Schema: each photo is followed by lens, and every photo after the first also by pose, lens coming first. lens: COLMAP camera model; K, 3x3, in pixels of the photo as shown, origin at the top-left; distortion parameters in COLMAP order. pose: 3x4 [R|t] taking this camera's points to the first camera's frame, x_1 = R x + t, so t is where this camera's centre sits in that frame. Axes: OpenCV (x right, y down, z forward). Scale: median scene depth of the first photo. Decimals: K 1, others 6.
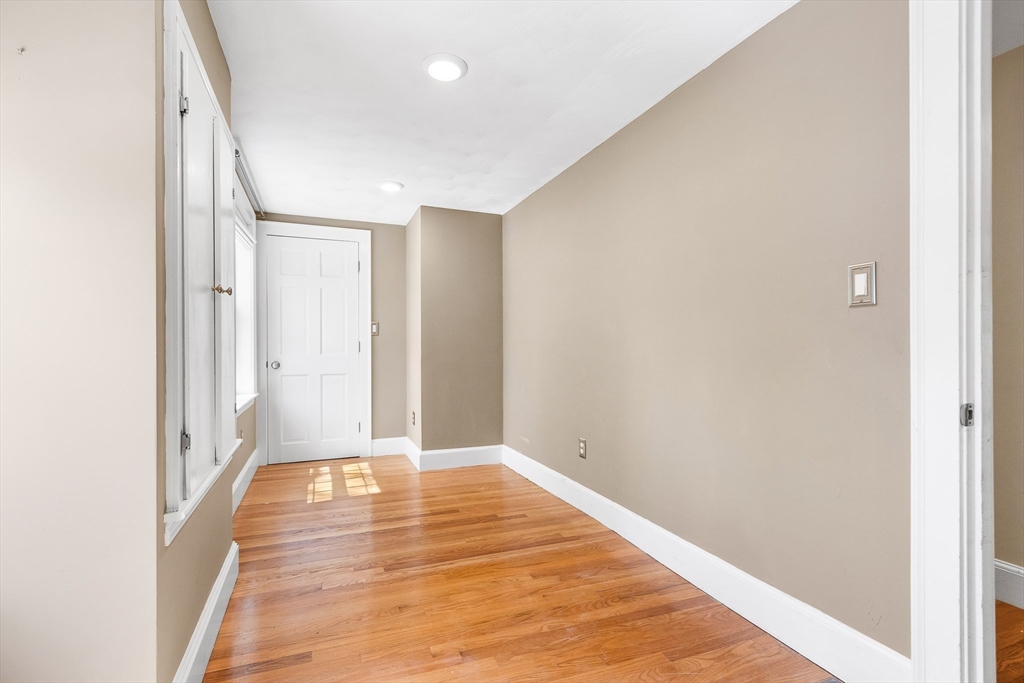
lens RADIAL K [[477.0, 0, 491.0], [0, 477.0, 348.0], [0, 0, 1]] dist [0.008460, -0.001915]
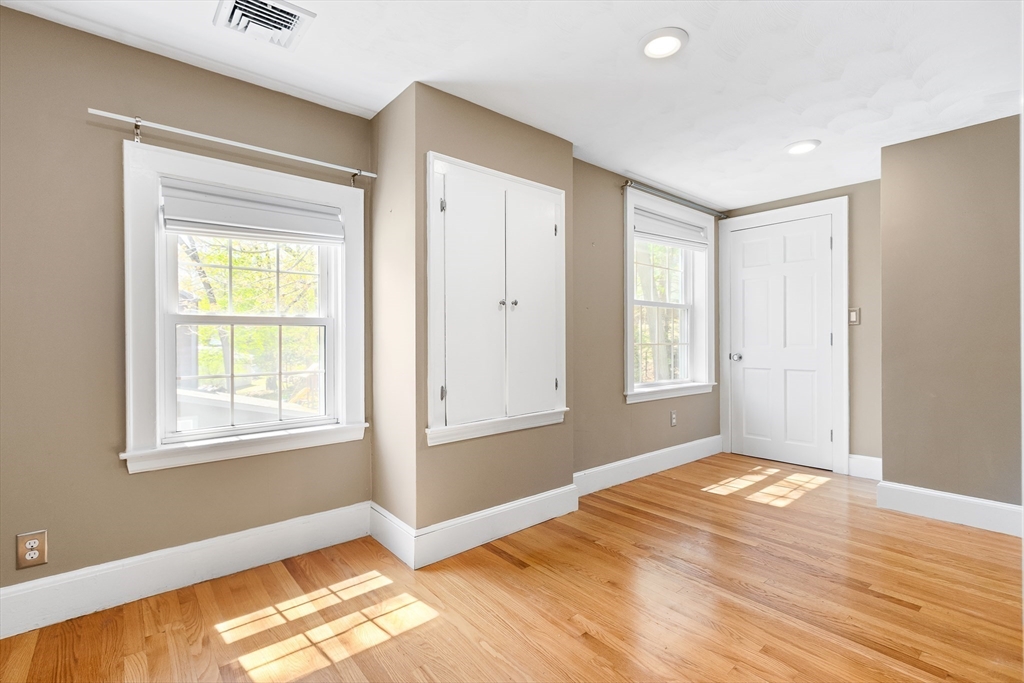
lens RADIAL K [[477.0, 0, 508.9], [0, 477.0, 342.3], [0, 0, 1]] dist [0.008460, -0.001915]
pose [[0.322145, 0.005206, -0.946676, 0.391445], [-0.000512, 0.999986, 0.005325, -0.001733], [0.946690, -0.001230, 0.322143, 0.227737]]
